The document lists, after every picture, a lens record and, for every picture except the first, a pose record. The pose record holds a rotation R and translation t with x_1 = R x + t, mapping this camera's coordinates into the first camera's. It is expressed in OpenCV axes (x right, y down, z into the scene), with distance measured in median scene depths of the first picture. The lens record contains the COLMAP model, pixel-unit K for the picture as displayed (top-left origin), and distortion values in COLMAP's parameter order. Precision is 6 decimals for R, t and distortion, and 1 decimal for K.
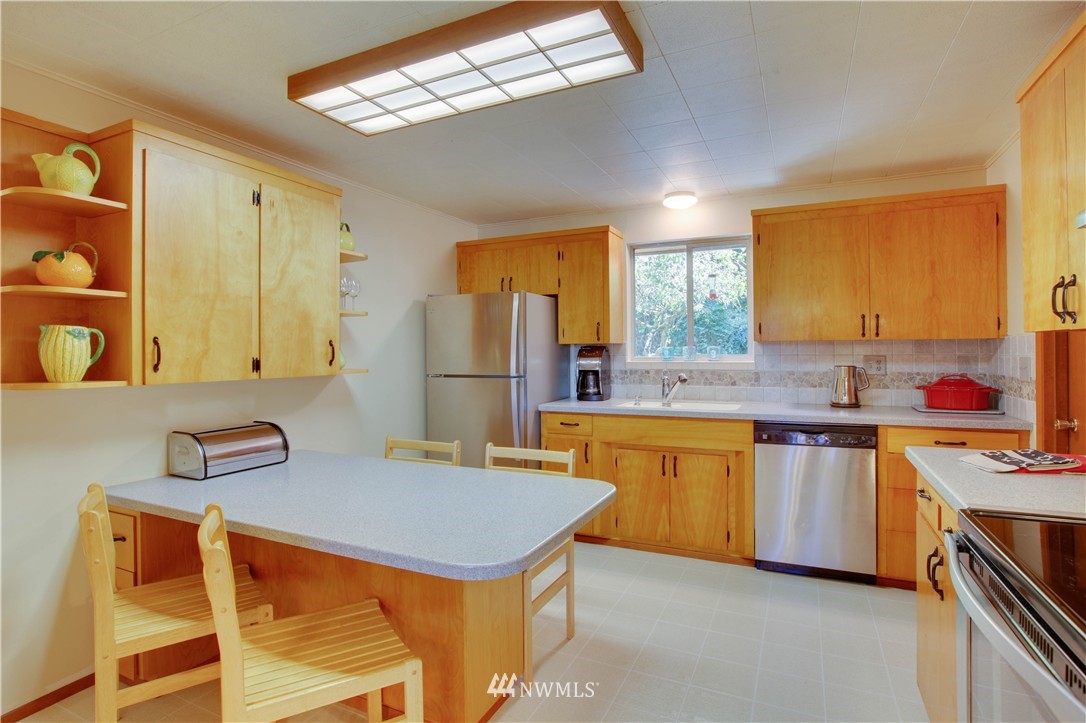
lens RADIAL K [[585.6, 0, 537.6], [0, 585.6, 349.2], [0, 0, 1]] dist [0.000135, -0.000016]
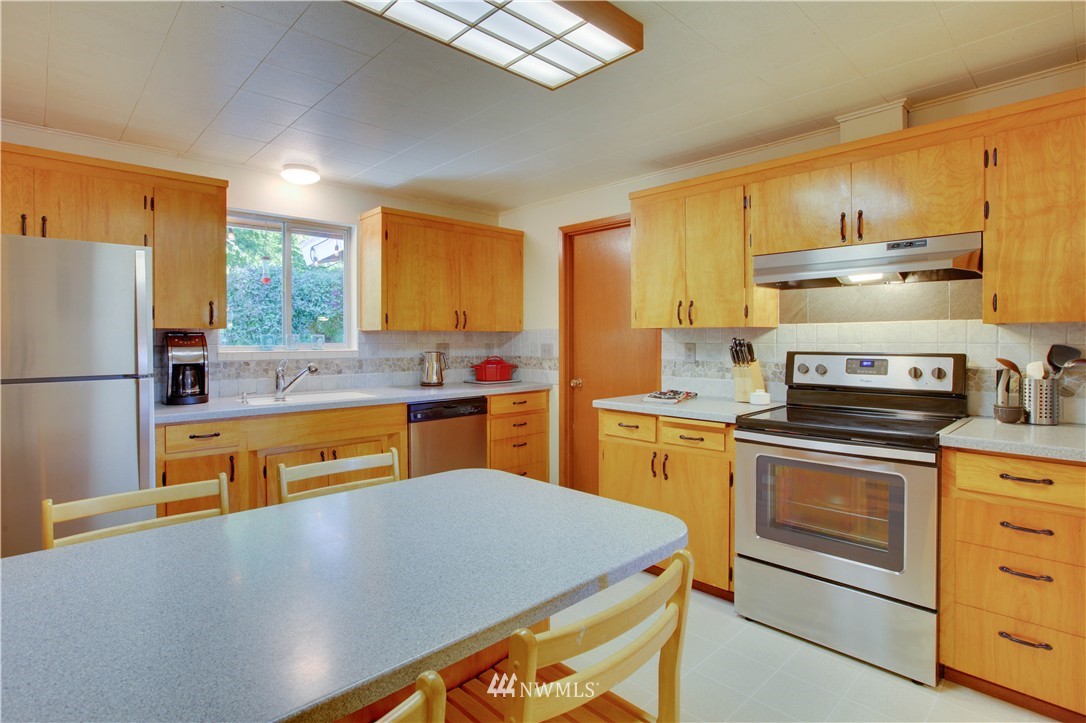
lens RADIAL K [[555.4, 0, 557.2], [0, 555.4, 340.1], [0, 0, 1]] dist [-0.023439, 0.000073]
pose [[0.360895, 0.004925, 0.932593, -0.437868], [-0.001371, 0.999988, -0.004750, 0.008702], [-0.932605, 0.000435, 0.360897, 0.328753]]
